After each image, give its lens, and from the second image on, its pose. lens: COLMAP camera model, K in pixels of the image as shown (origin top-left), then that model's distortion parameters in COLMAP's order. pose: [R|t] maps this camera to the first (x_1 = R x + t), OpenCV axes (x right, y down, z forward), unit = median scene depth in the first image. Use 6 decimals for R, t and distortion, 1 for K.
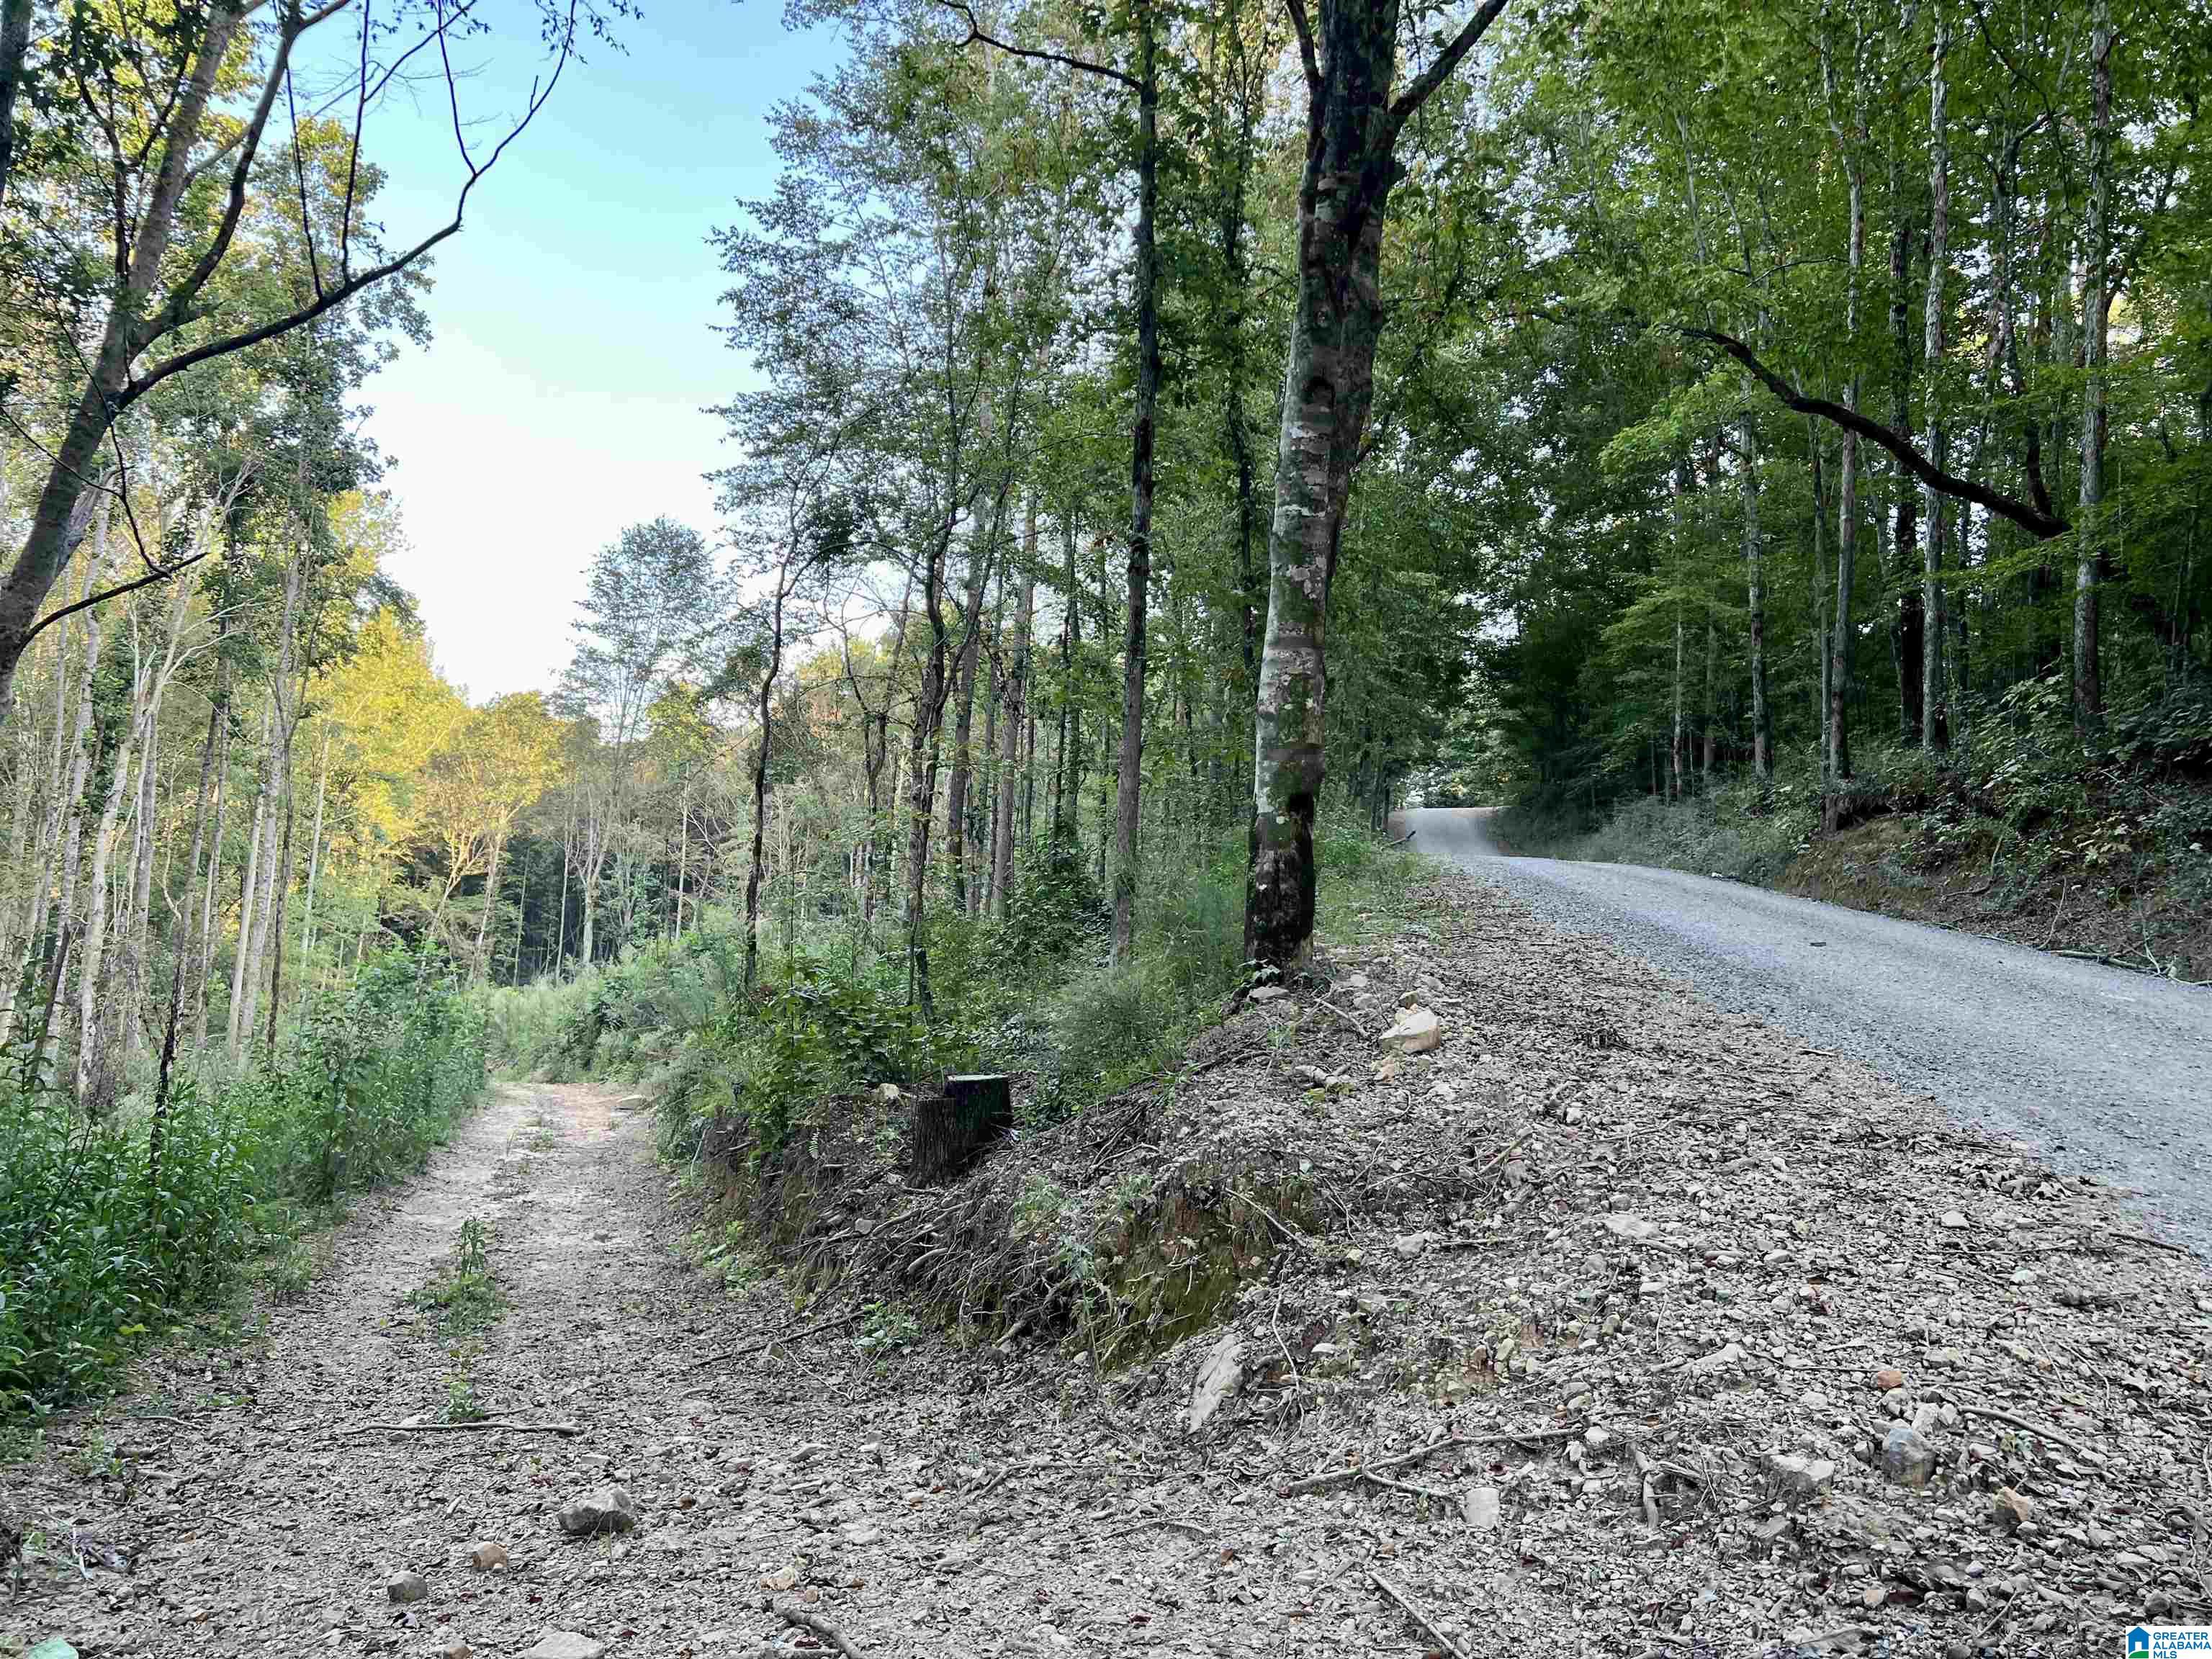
lens RADIAL K [[1654.9, 0, 1111.6], [0, 1654.9, 805.7], [0, 0, 1]] dist [0.059411, -0.058486]
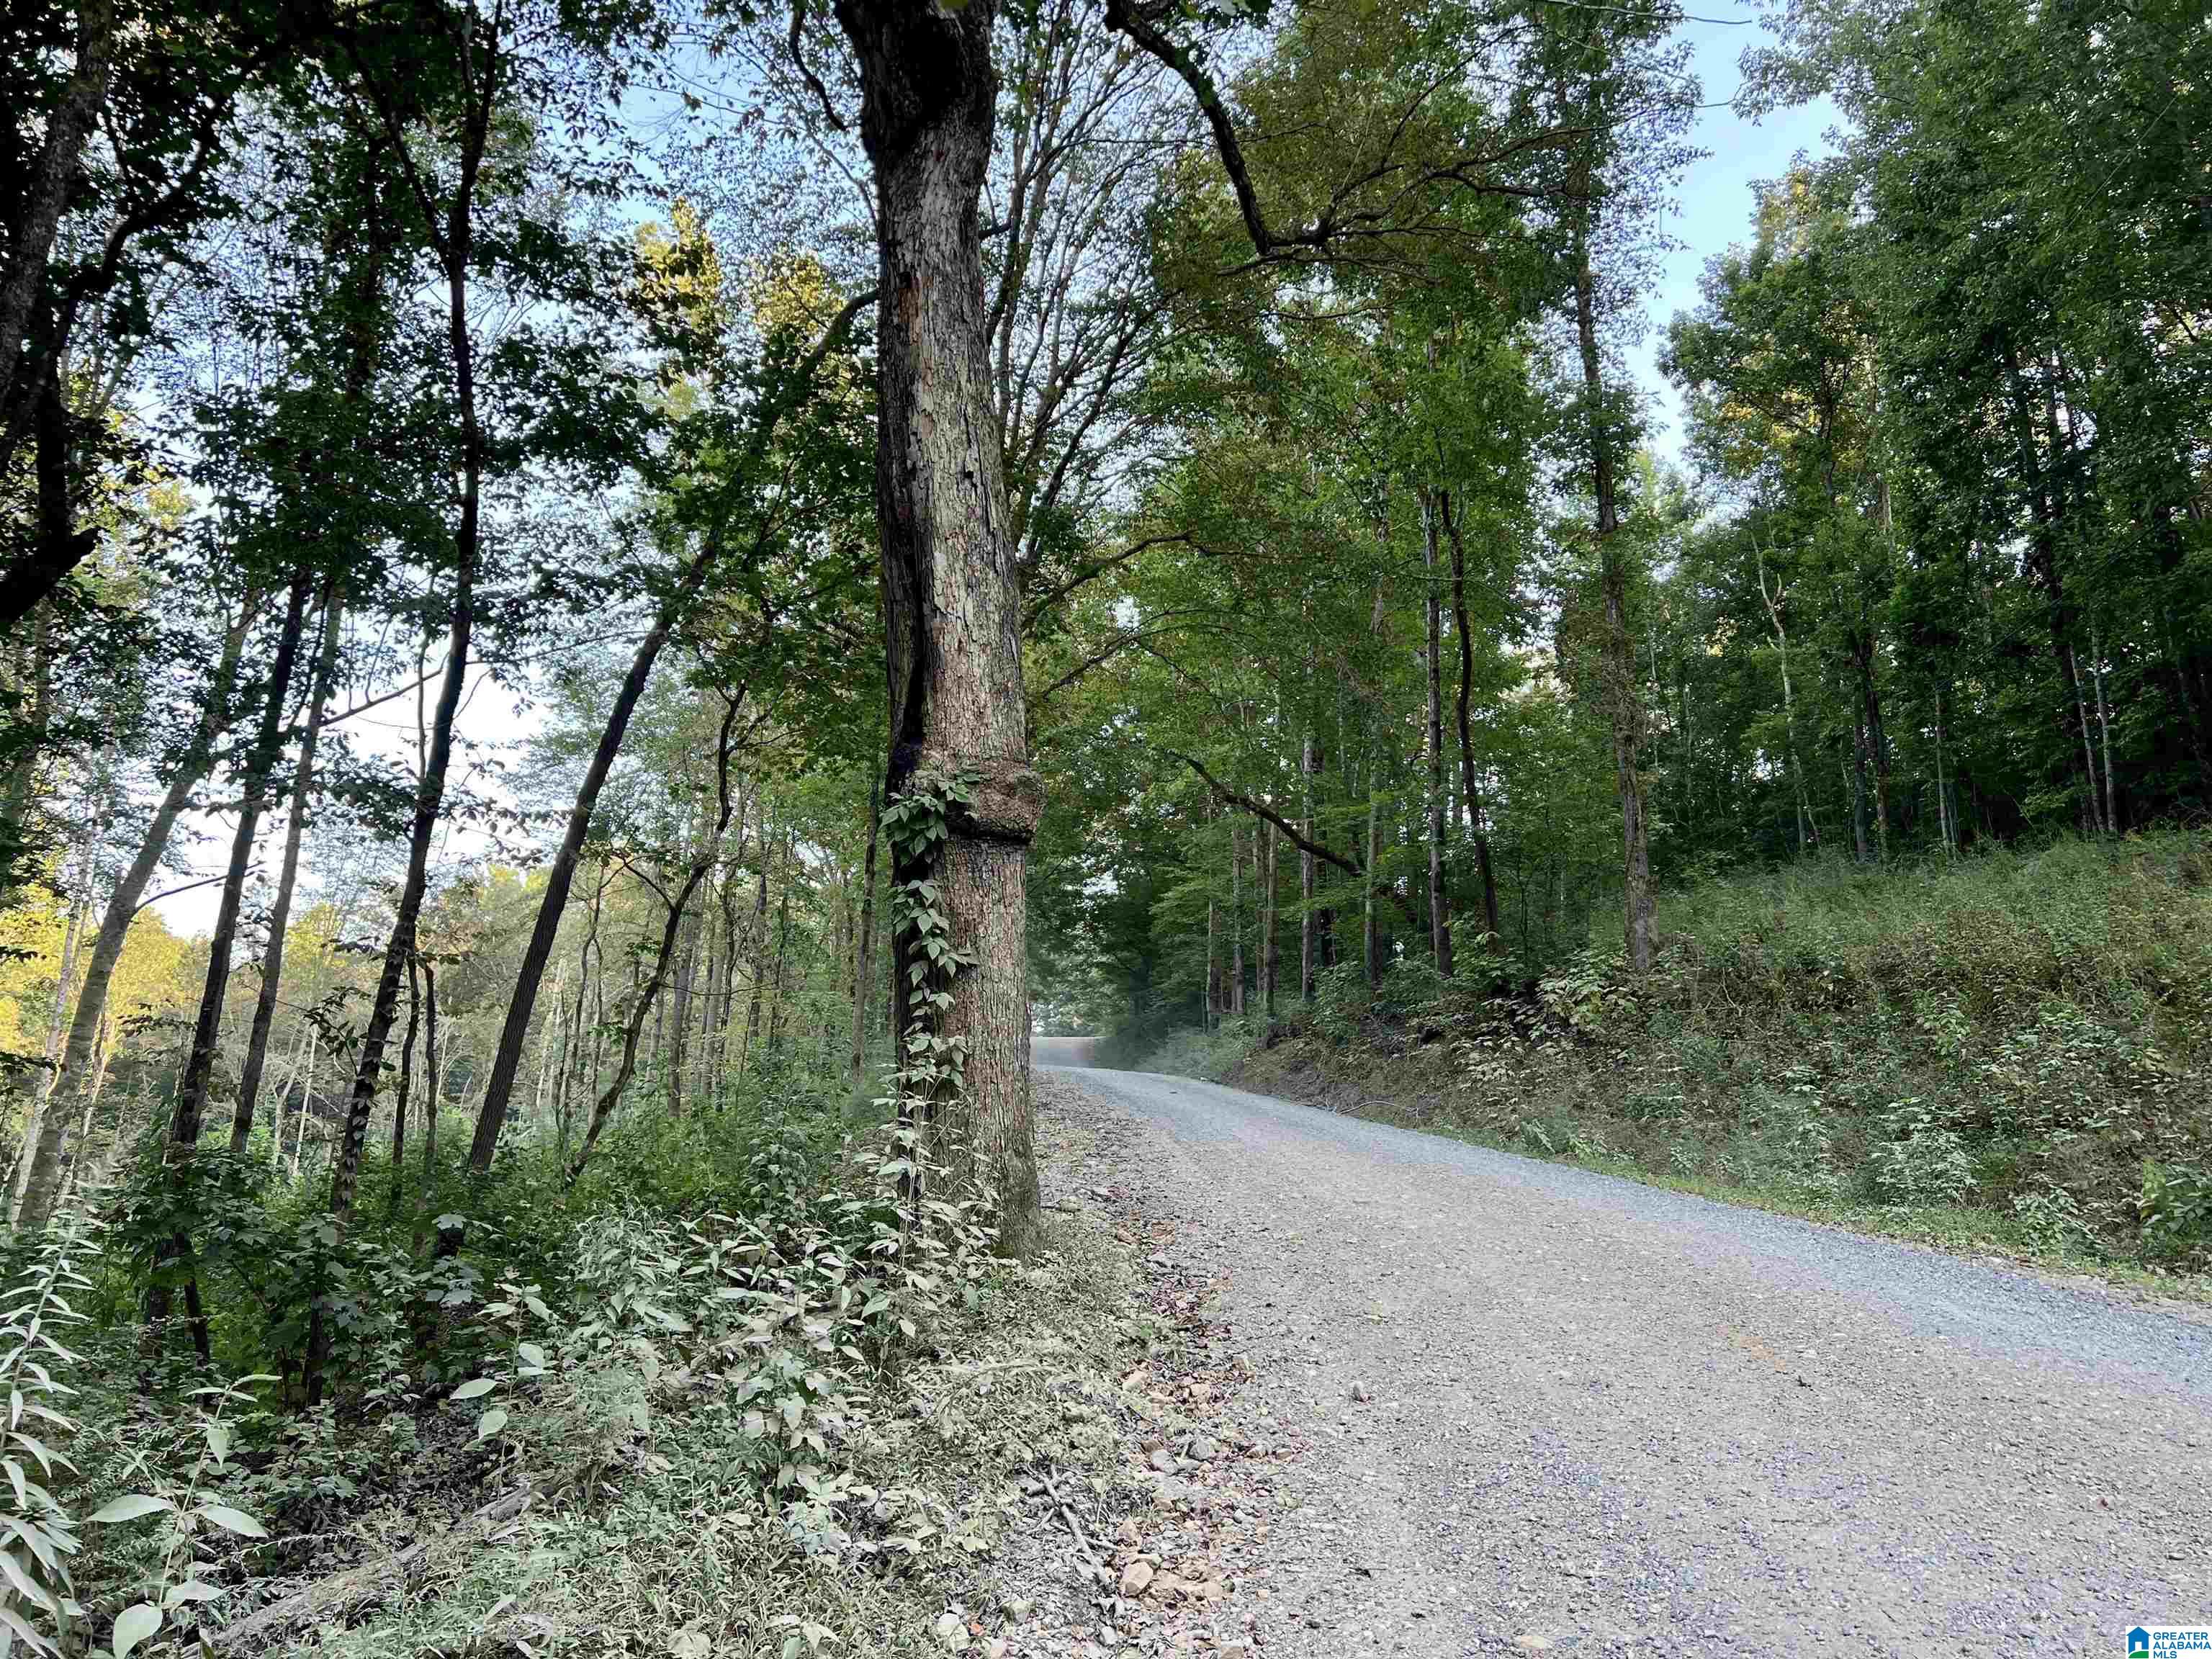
lens RADIAL K [[1658.6, 0, 1103.8], [0, 1658.6, 819.4], [0, 0, 1]] dist [0.059510, -0.064955]
pose [[0.977133, 0.041144, 0.208609, -0.011287], [-0.013862, 0.991339, -0.130592, 0.001432], [-0.212175, 0.124714, 0.969241, -0.108779]]
